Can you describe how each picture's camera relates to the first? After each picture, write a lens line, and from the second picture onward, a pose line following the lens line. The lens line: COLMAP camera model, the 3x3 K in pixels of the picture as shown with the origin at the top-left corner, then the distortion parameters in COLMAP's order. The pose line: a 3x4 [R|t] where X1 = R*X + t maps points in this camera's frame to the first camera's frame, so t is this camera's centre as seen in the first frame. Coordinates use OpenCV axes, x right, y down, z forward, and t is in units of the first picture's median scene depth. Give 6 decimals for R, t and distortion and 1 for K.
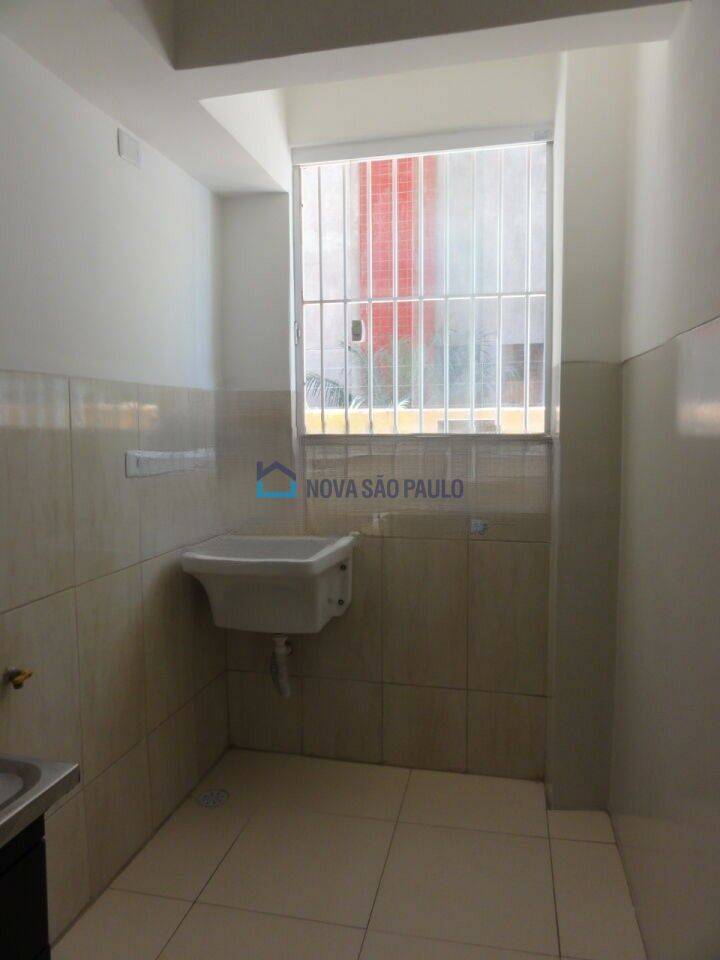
lens RADIAL K [[684.7, 0, 360.7], [0, 684.7, 483.5], [0, 0, 1]] dist [0.004742, -0.001344]
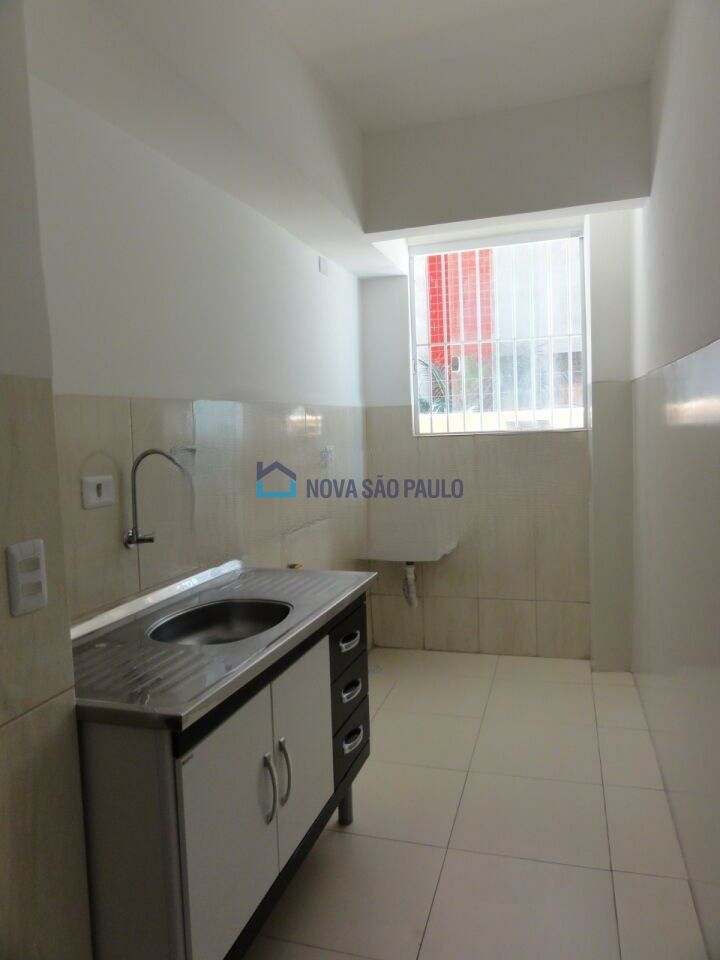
lens RADIAL K [[684.7, 0, 360.7], [0, 684.7, 483.5], [0, 0, 1]] dist [0.004742, -0.001344]
pose [[0.997259, -0.028660, -0.068217, -0.116951], [0.028718, 0.999588, -0.000134, 0.034463], [0.068193, -0.001826, 0.997670, -0.519203]]
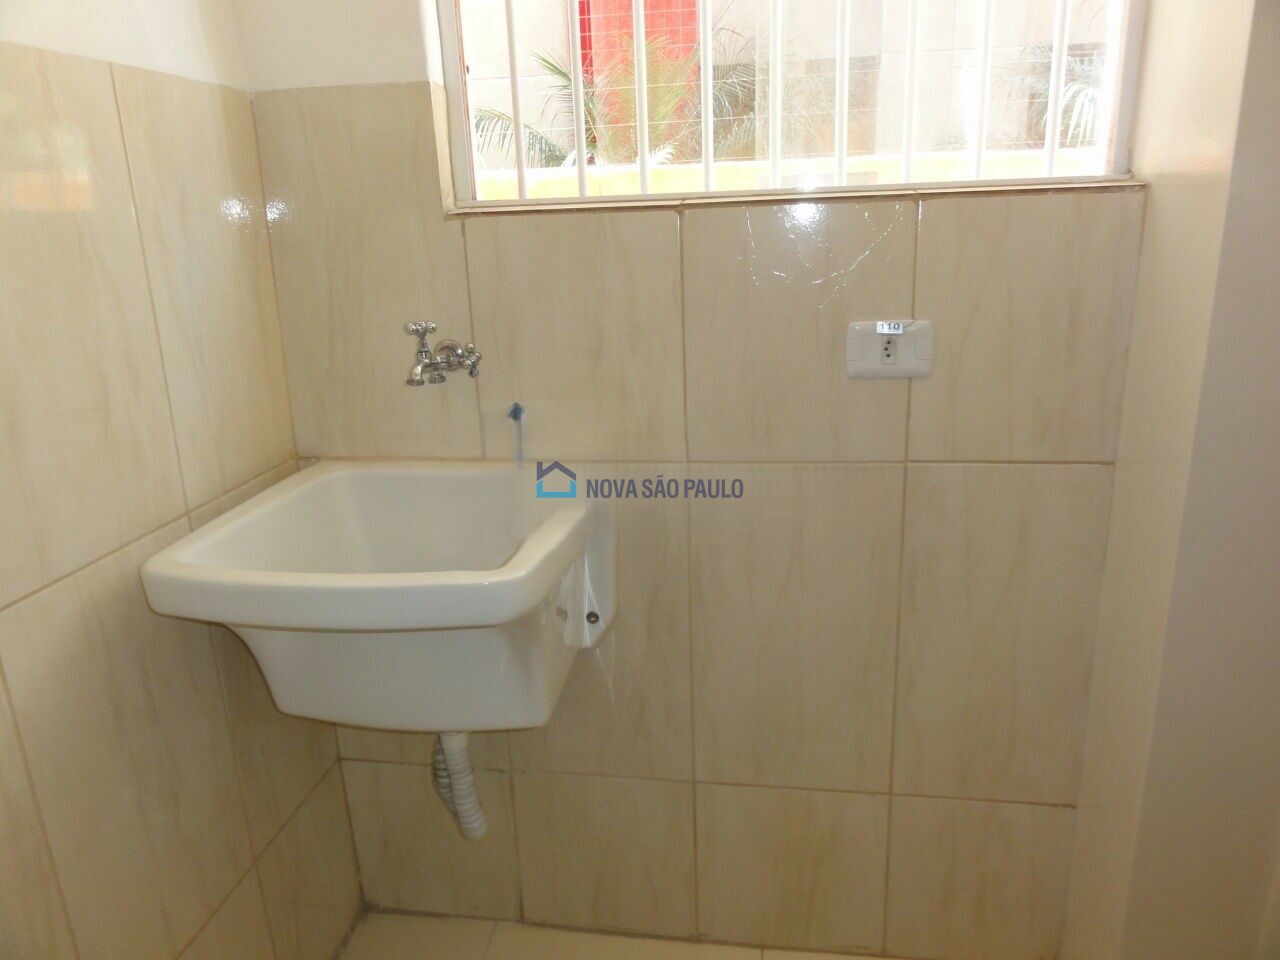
lens RADIAL K [[912.9, 0, 640.0], [0, 912.9, 480.0], [0, 0, 1]] dist [0.004742, -0.001344]
pose [[0.996979, -0.050664, 0.058866, -0.028724], [0.037641, 0.978169, 0.204373, -0.021225], [-0.067935, -0.201540, 0.977122, 0.476874]]
